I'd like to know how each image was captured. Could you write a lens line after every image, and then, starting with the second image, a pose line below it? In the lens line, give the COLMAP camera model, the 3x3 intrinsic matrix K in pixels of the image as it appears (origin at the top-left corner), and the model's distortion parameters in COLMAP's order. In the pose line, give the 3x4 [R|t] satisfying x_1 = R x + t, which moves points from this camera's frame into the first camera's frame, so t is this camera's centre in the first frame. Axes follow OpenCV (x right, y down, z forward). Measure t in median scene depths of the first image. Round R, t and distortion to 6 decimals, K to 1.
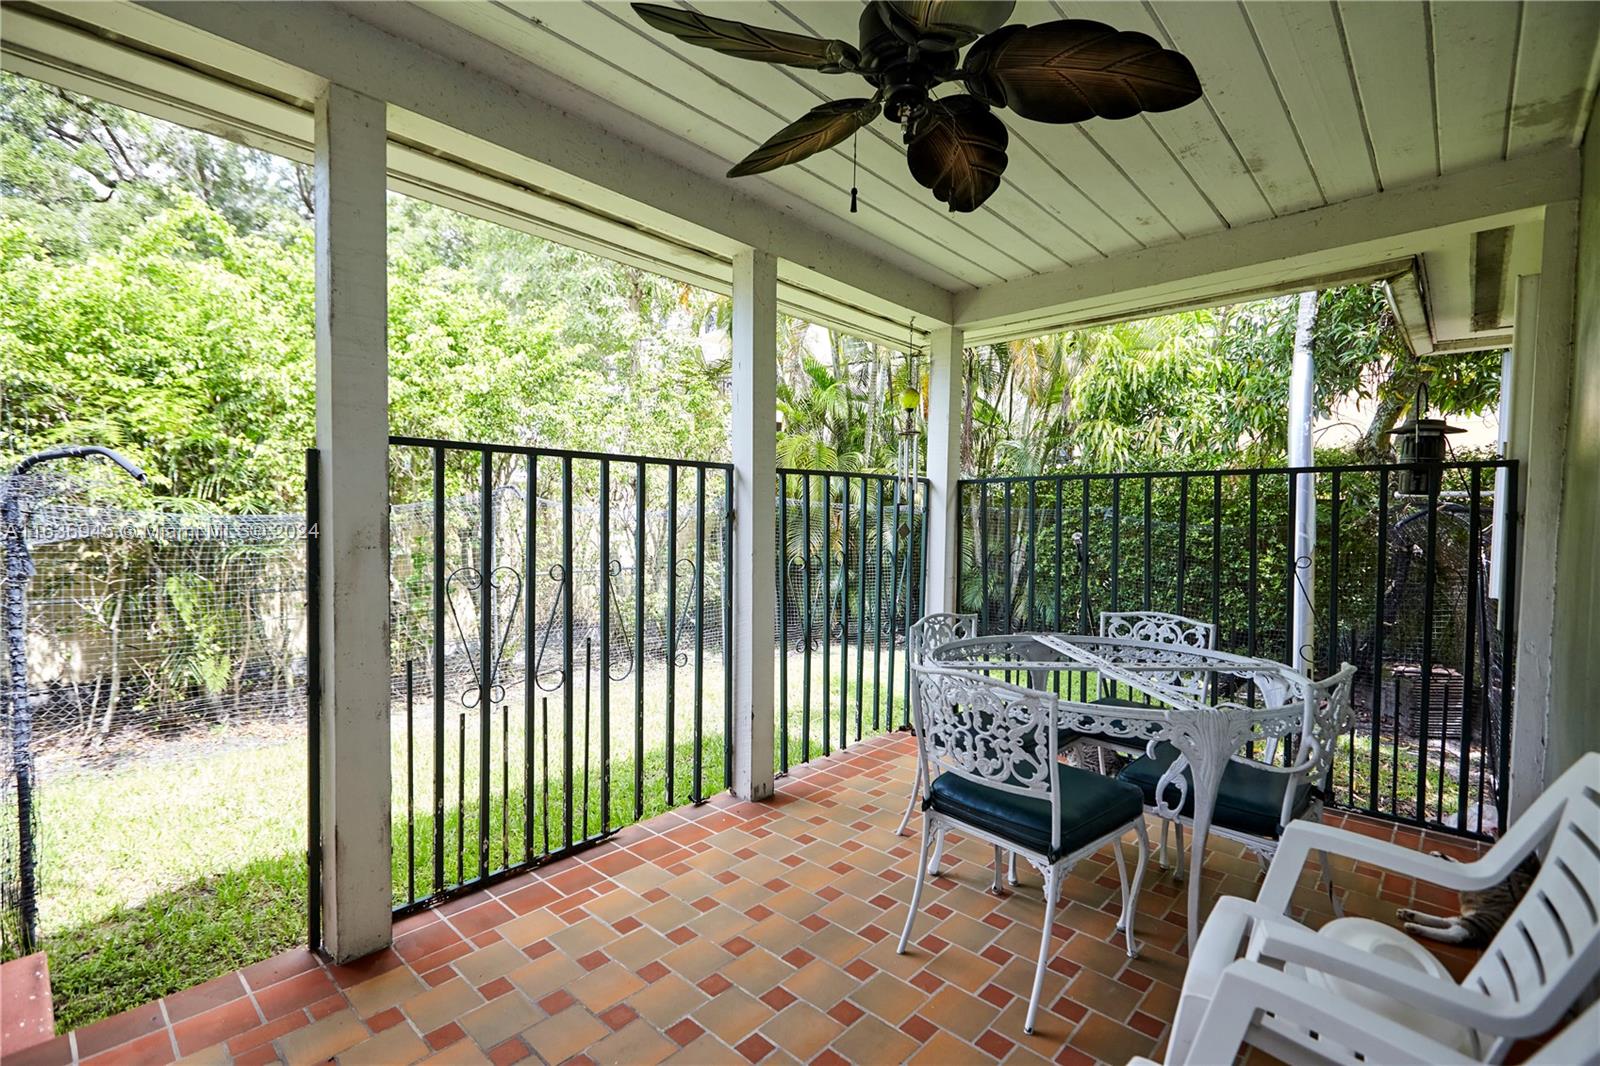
lens RADIAL K [[732.0, 0, 798.3], [0, 732.0, 537.3], [0, 0, 1]] dist [0.000363, -0.000230]
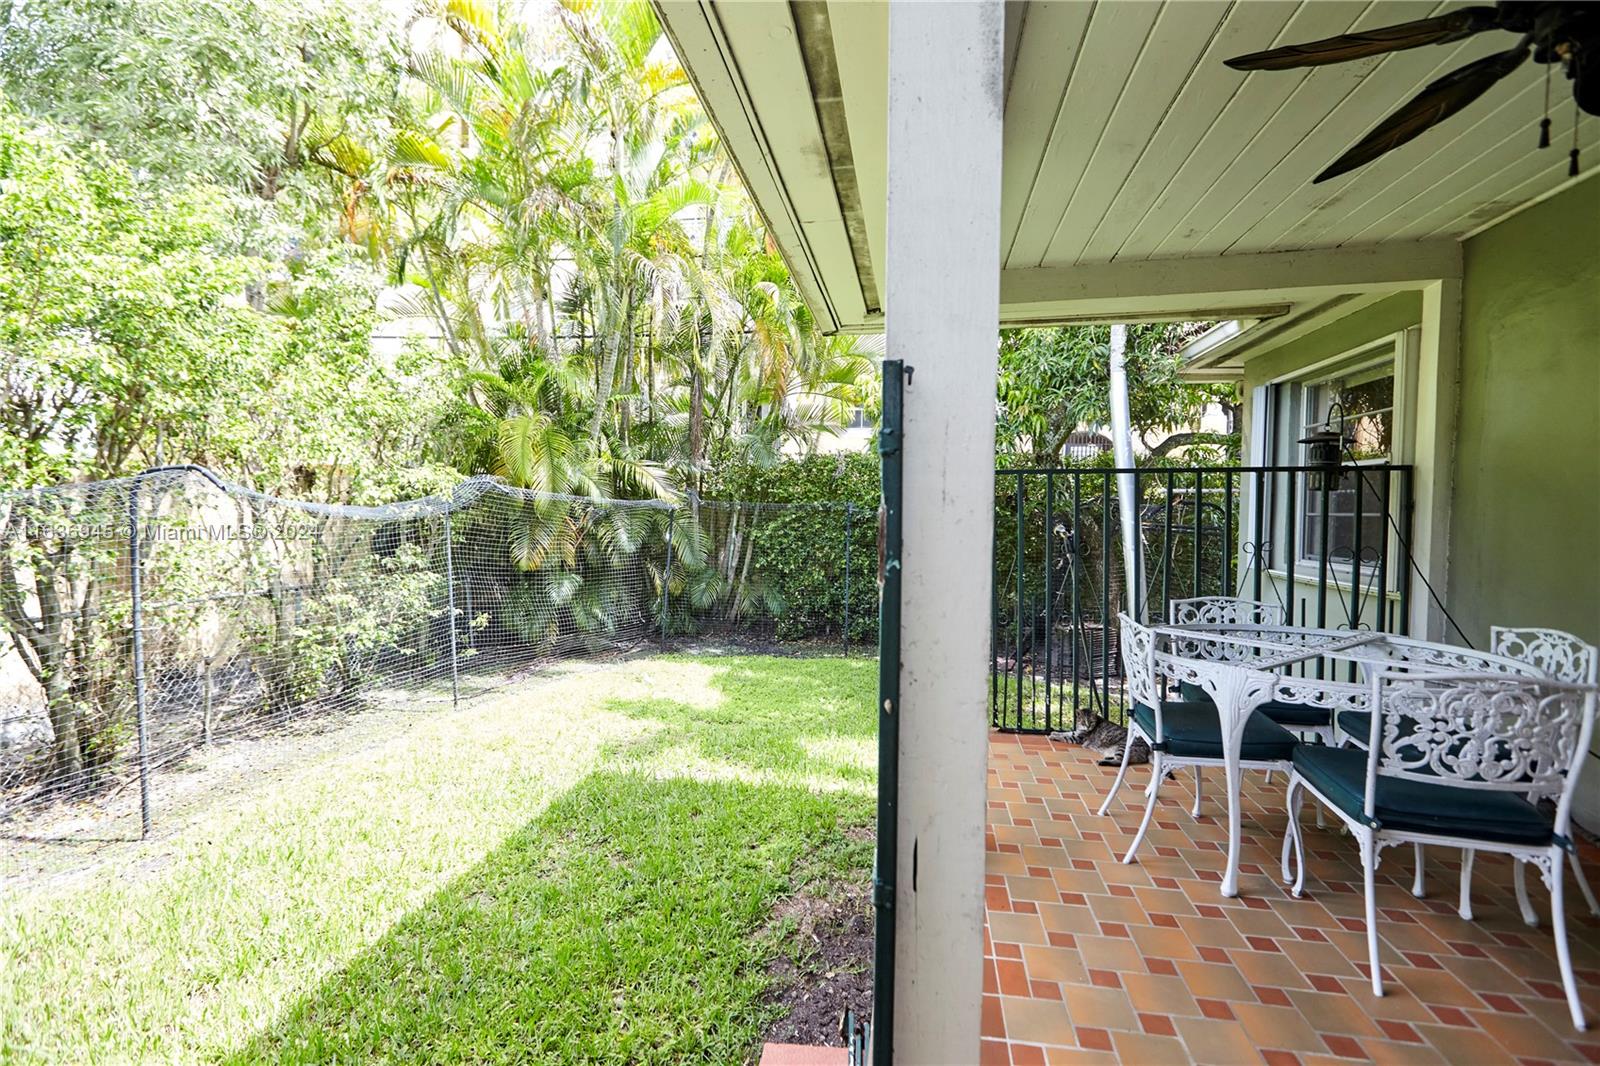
lens RADIAL K [[732.0, 0, 798.3], [0, 732.0, 537.3], [0, 0, 1]] dist [0.000363, -0.000230]
pose [[0.837597, -0.025428, 0.545696, -0.654246], [0.021458, 0.999677, 0.013645, -0.014490], [-0.545867, 0.000280, 0.837872, 0.446922]]
